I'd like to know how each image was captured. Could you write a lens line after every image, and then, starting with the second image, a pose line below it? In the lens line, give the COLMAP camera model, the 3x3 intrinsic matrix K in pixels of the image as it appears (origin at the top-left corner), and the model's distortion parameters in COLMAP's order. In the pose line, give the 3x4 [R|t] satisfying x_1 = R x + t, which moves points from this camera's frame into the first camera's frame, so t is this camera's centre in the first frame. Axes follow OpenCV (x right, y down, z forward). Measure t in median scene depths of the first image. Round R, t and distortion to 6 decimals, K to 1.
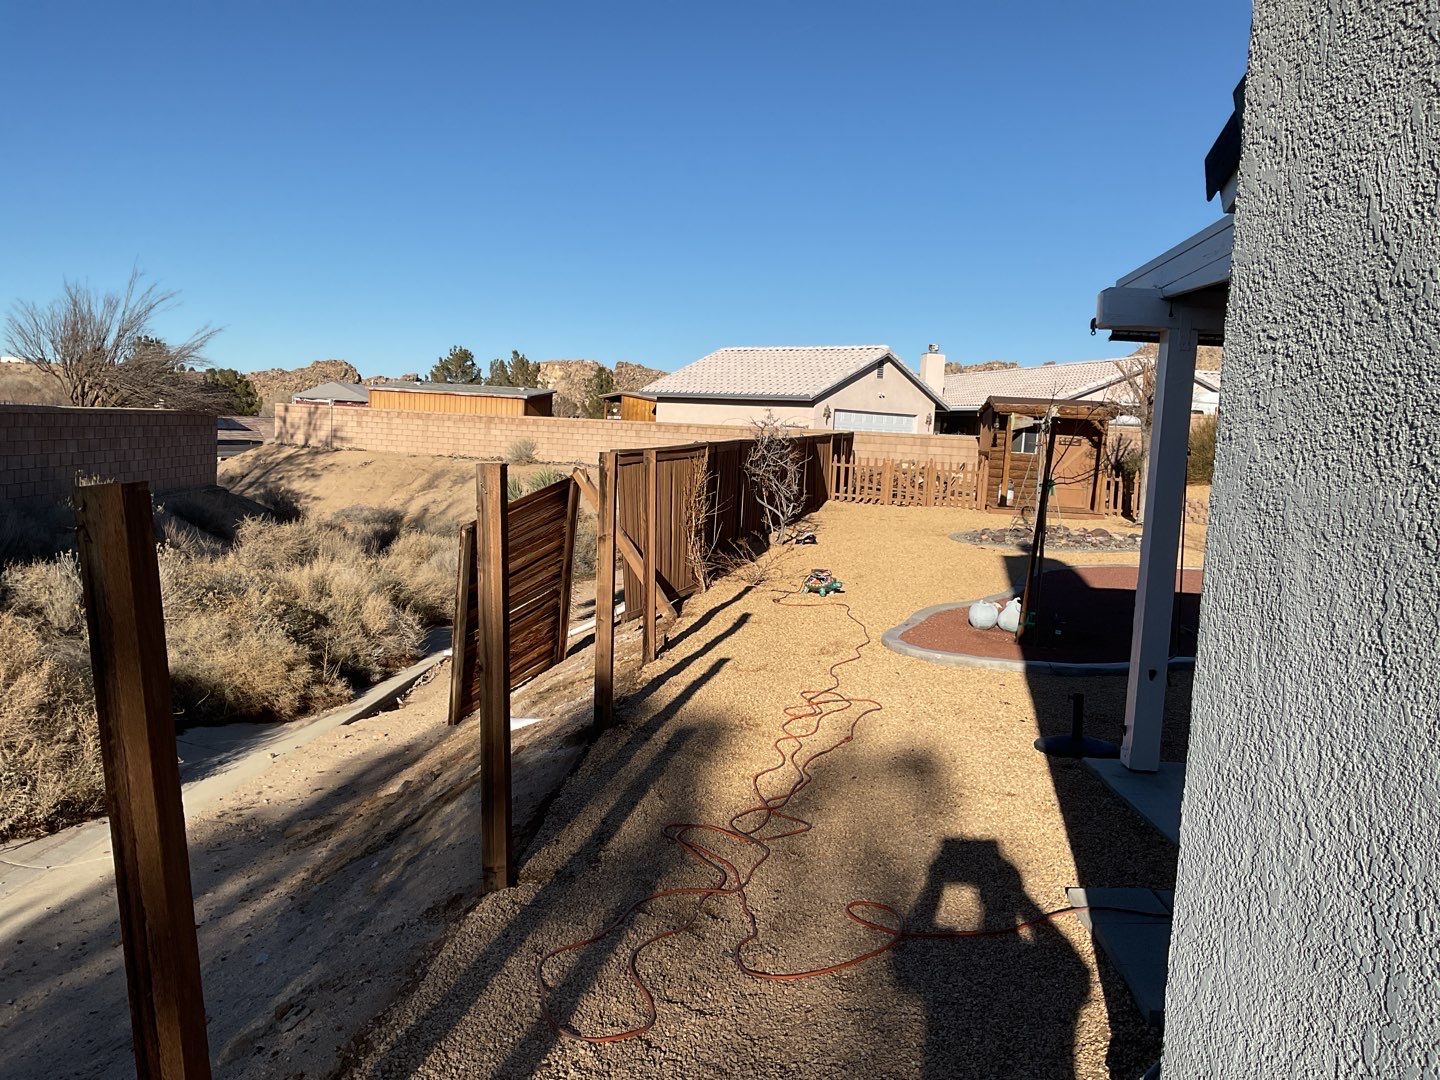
lens RADIAL K [[1177.9, 0, 718.6], [0, 1177.9, 532.5], [0, 0, 1]] dist [0.113750, -0.230142]
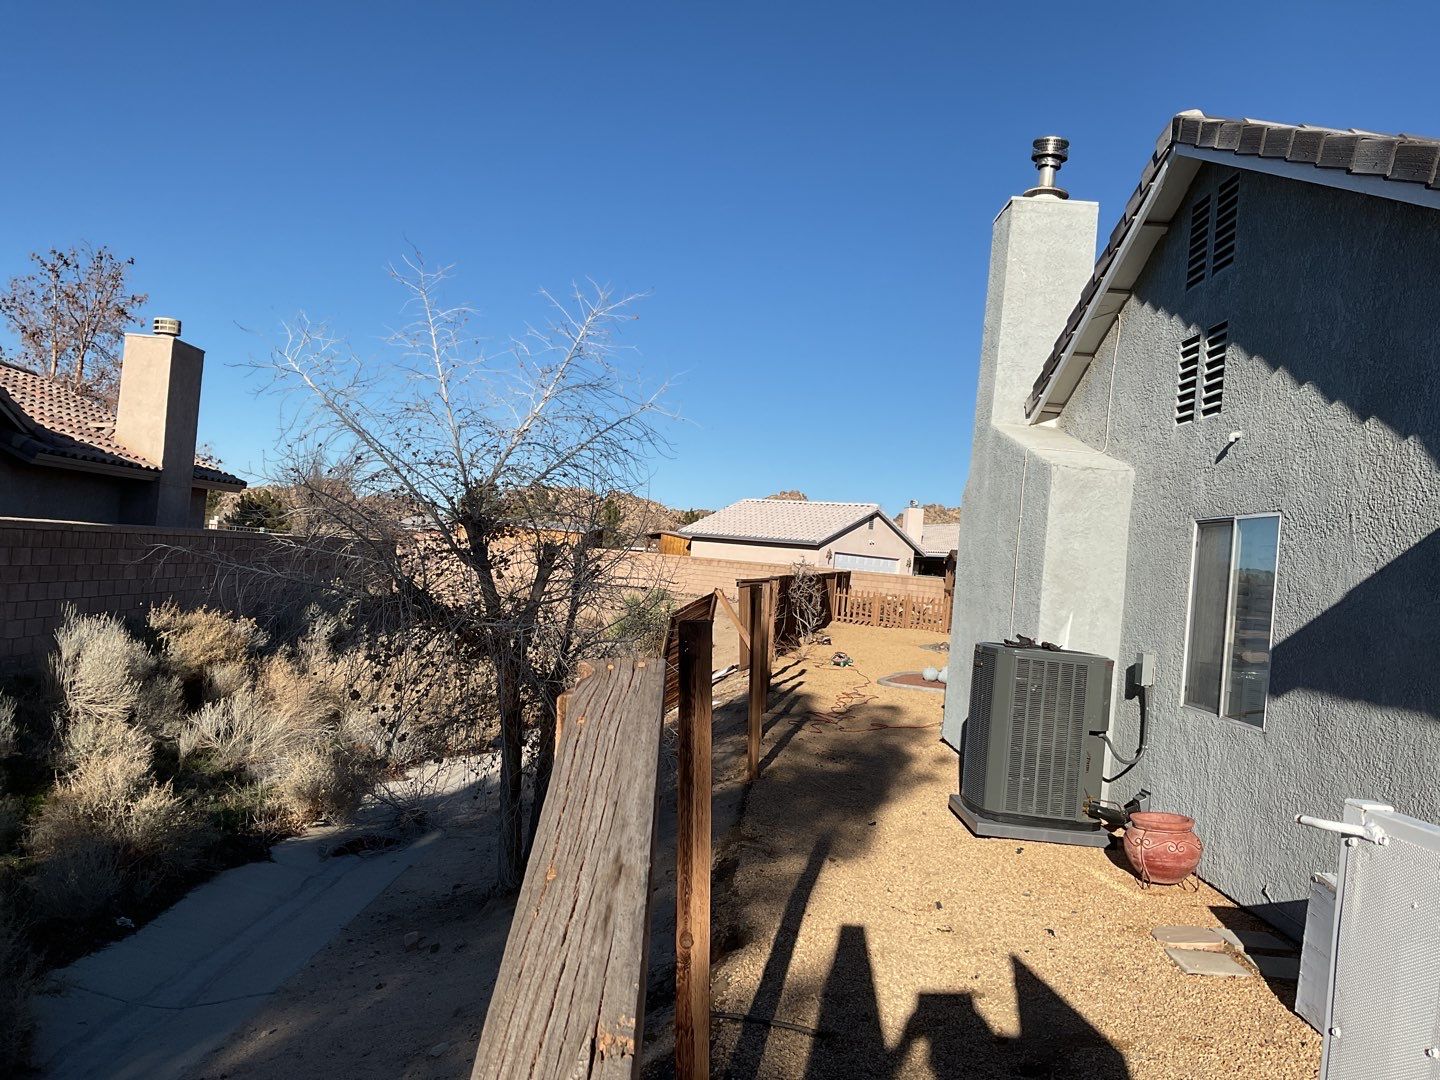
lens RADIAL K [[1177.9, 0, 718.6], [0, 1177.9, 532.5], [0, 0, 1]] dist [0.113750, -0.230142]
pose [[0.999180, 0.038870, 0.011354, -0.049220], [-0.037382, 0.993186, -0.110382, 0.022586], [-0.015568, 0.109867, 0.993824, -0.306888]]
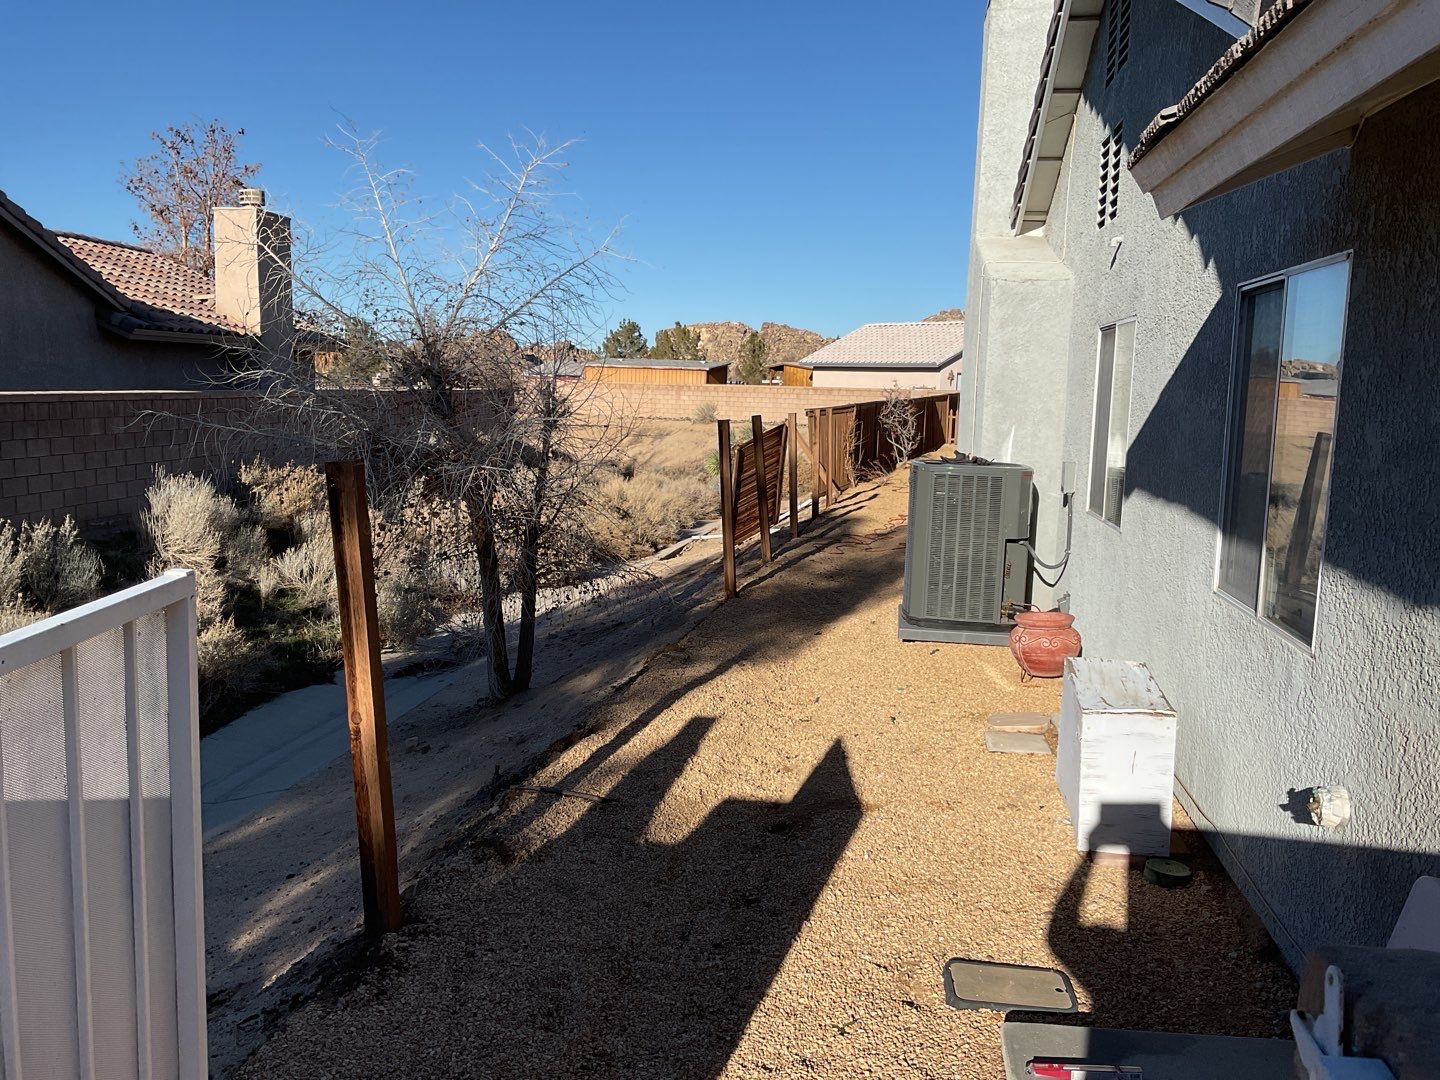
lens RADIAL K [[1177.9, 0, 718.6], [0, 1177.9, 532.5], [0, 0, 1]] dist [0.113750, -0.230142]
pose [[0.992316, -0.006622, -0.123551, 0.001812], [0.010773, 0.999399, 0.032960, 0.022785], [0.123258, -0.034038, 0.991791, -0.320590]]
